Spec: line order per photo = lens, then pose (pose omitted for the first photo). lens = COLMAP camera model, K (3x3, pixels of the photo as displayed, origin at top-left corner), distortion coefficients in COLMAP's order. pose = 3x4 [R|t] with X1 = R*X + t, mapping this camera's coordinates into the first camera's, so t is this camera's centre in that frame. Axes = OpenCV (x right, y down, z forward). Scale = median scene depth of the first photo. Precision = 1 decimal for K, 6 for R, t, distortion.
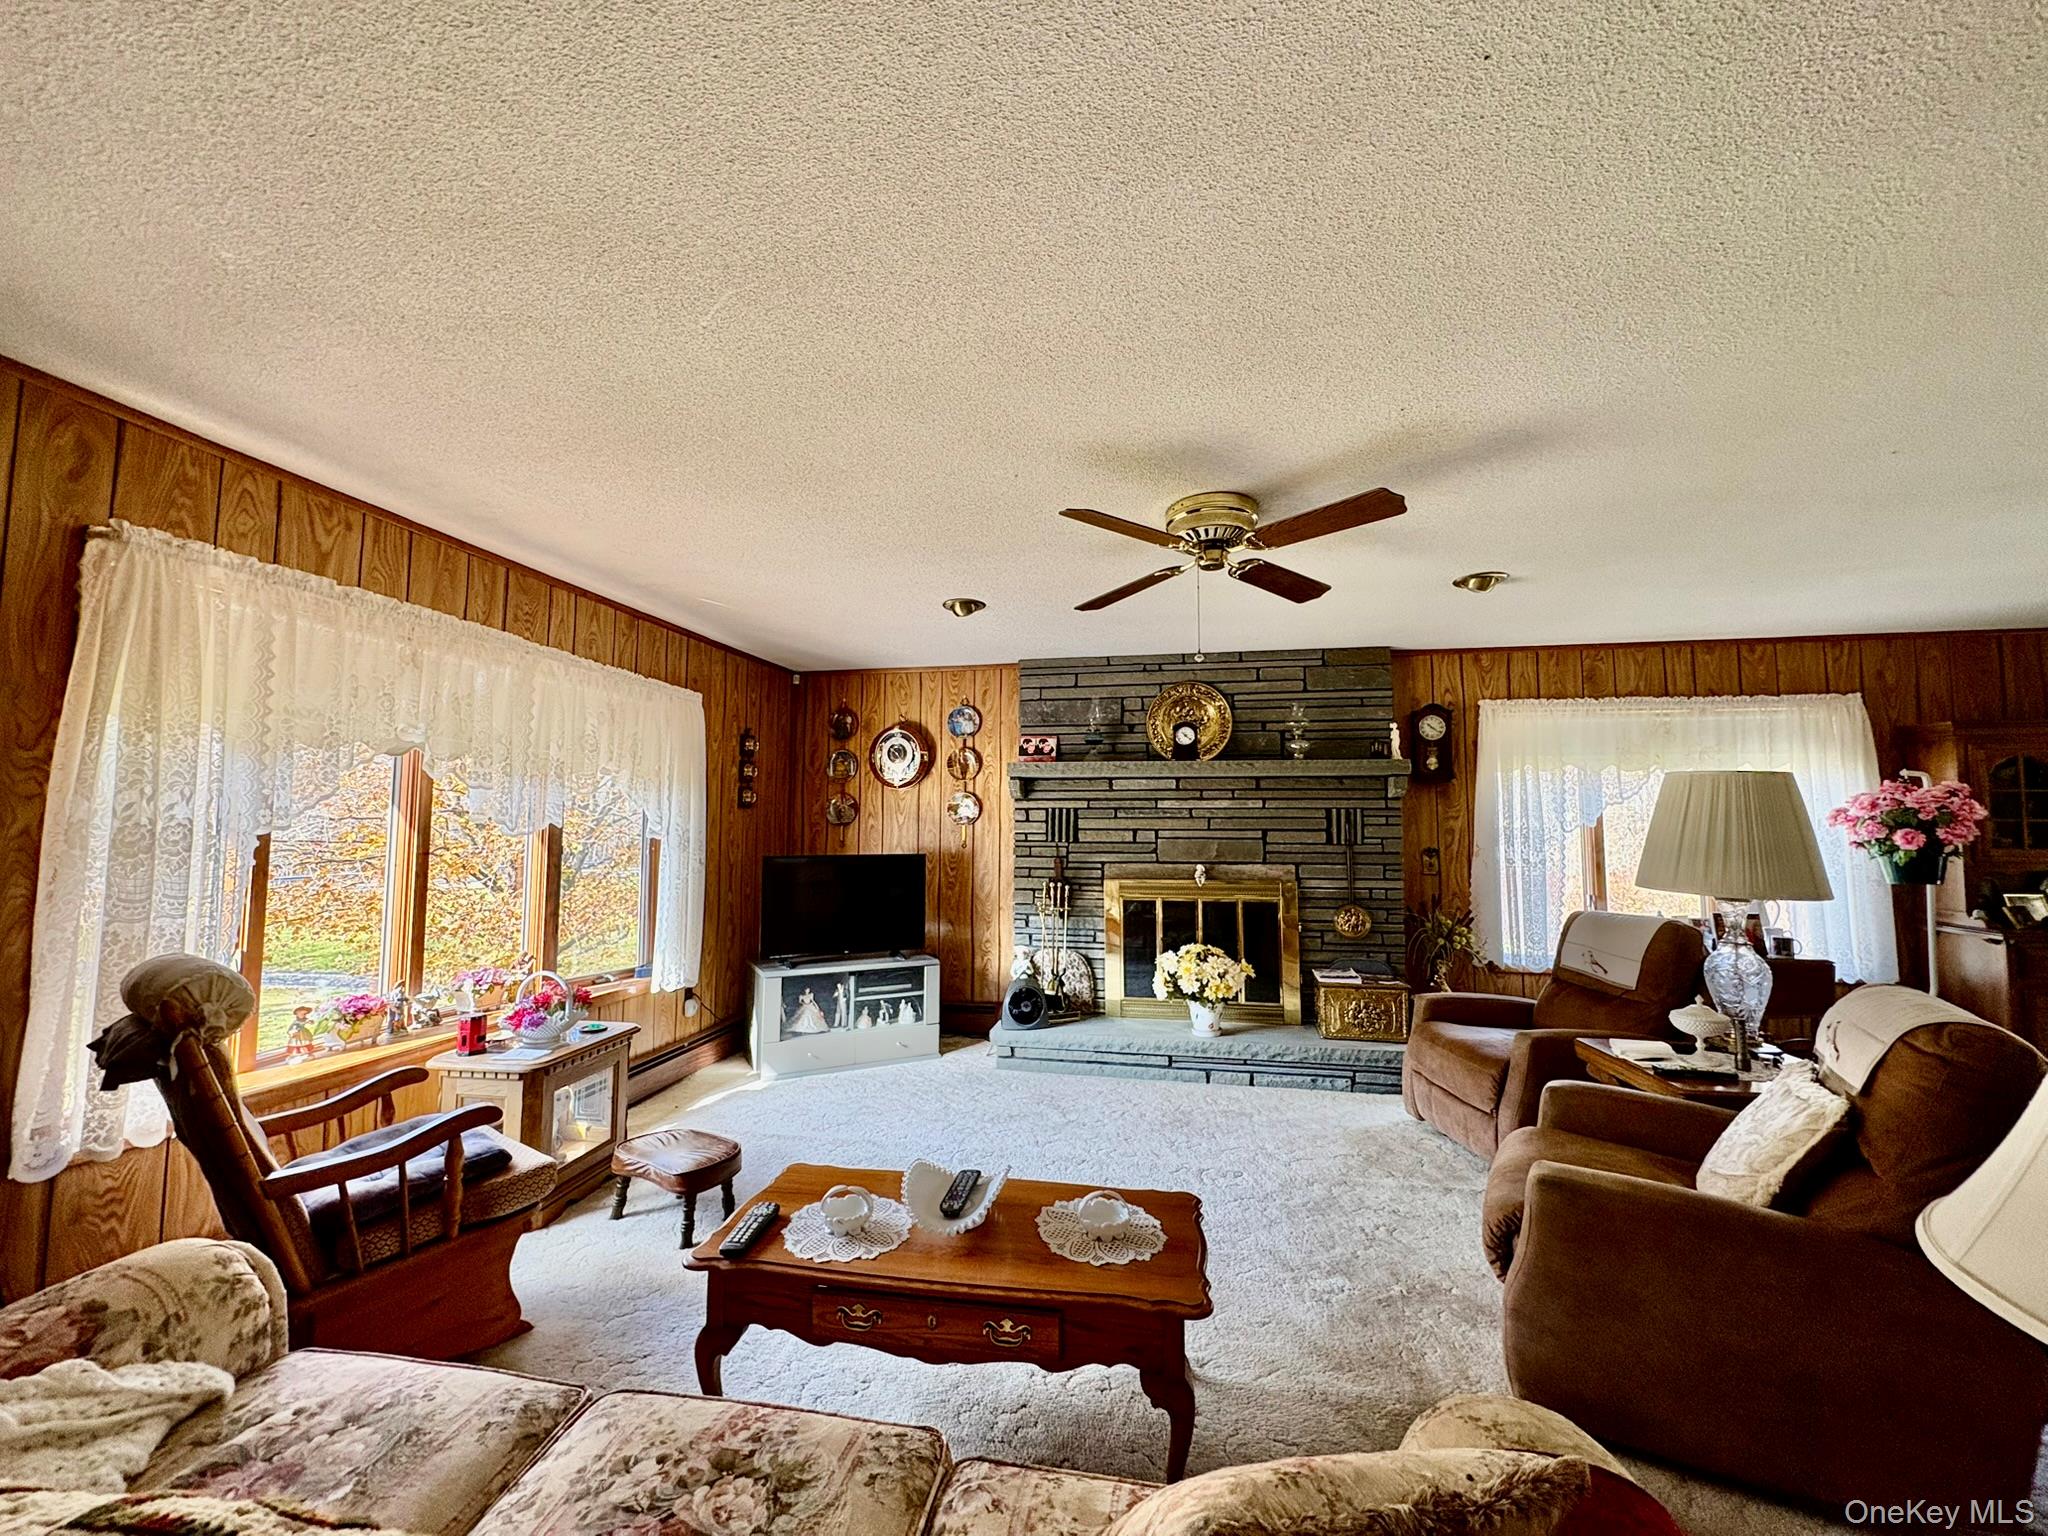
lens RADIAL K [[810.9, 0, 1024.3], [0, 810.9, 768.2], [0, 0, 1]] dist [-0.001214, 0.000707]
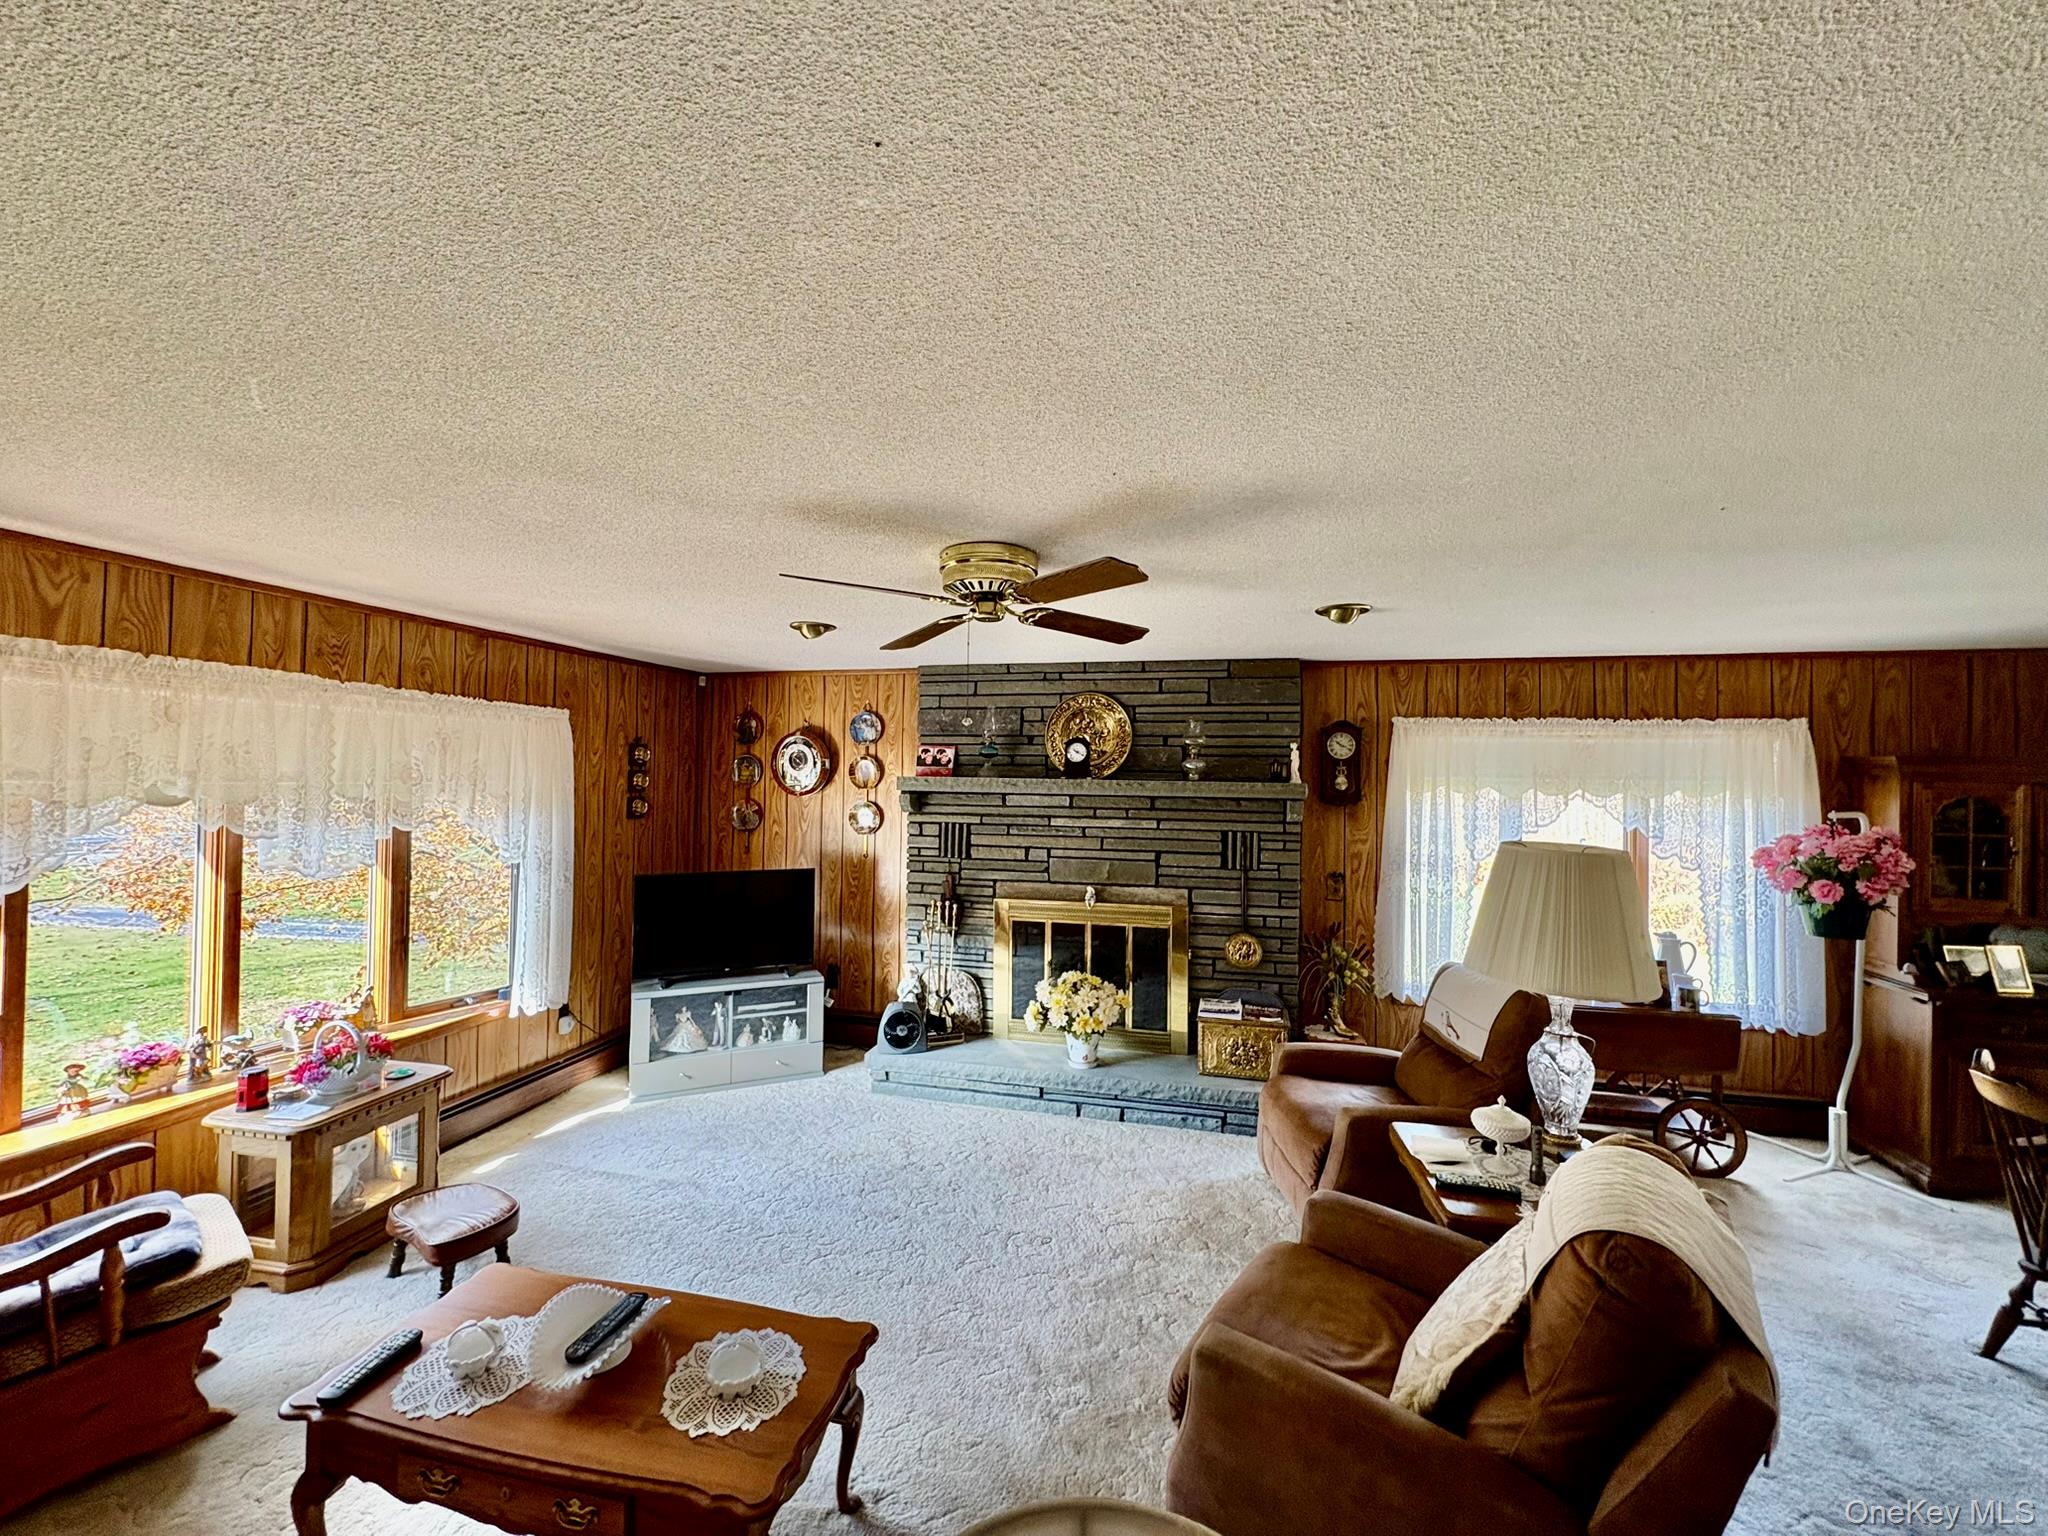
lens RADIAL K [[810.9, 0, 1024.7], [0, 810.9, 767.9], [0, 0, 1]] dist [-0.001214, 0.000707]
pose [[0.998967, 0.010426, -0.044231, 0.186598], [-0.007832, 0.998261, 0.058435, -0.080059], [0.044763, -0.058028, 0.997311, 0.046125]]
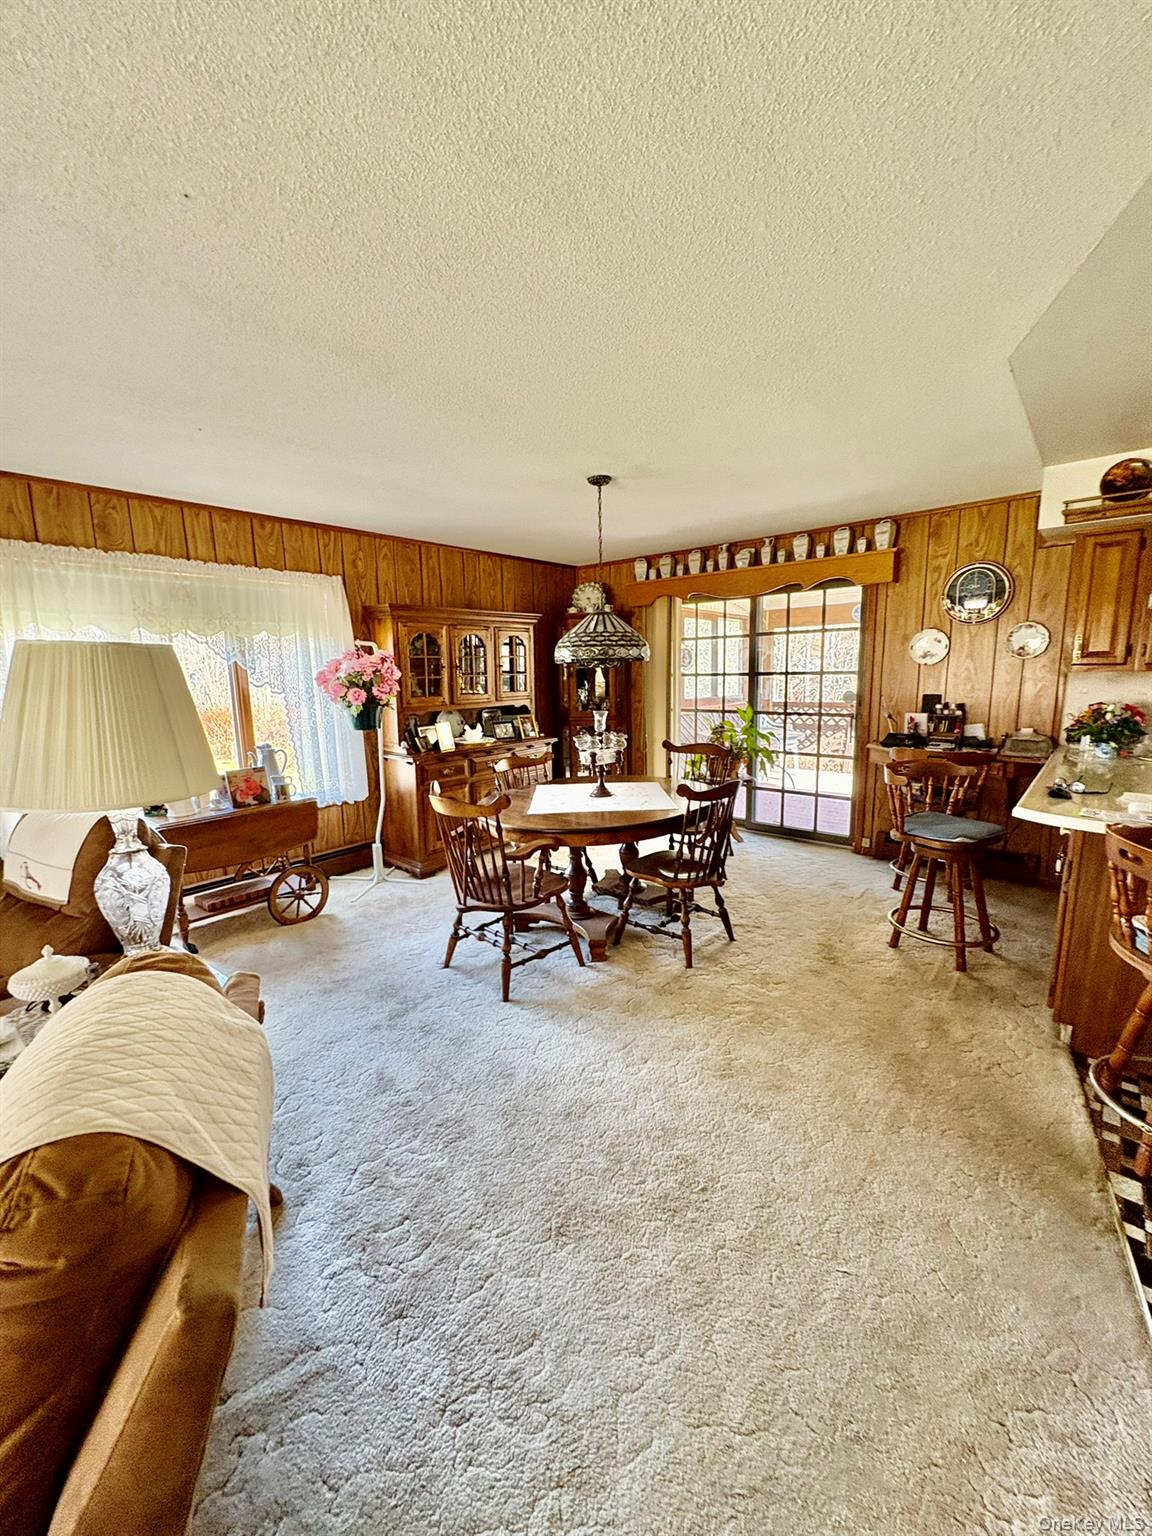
lens RADIAL K [[608.2, 0, 576.2], [0, 608.2, 767.2], [0, 0, 1]] dist [-0.001214, 0.000707]
pose [[0.500009, -0.155089, 0.852020, 0.353840], [-0.042387, 0.978272, 0.202945, -0.009987], [-0.864982, -0.137589, 0.482571, 0.184796]]
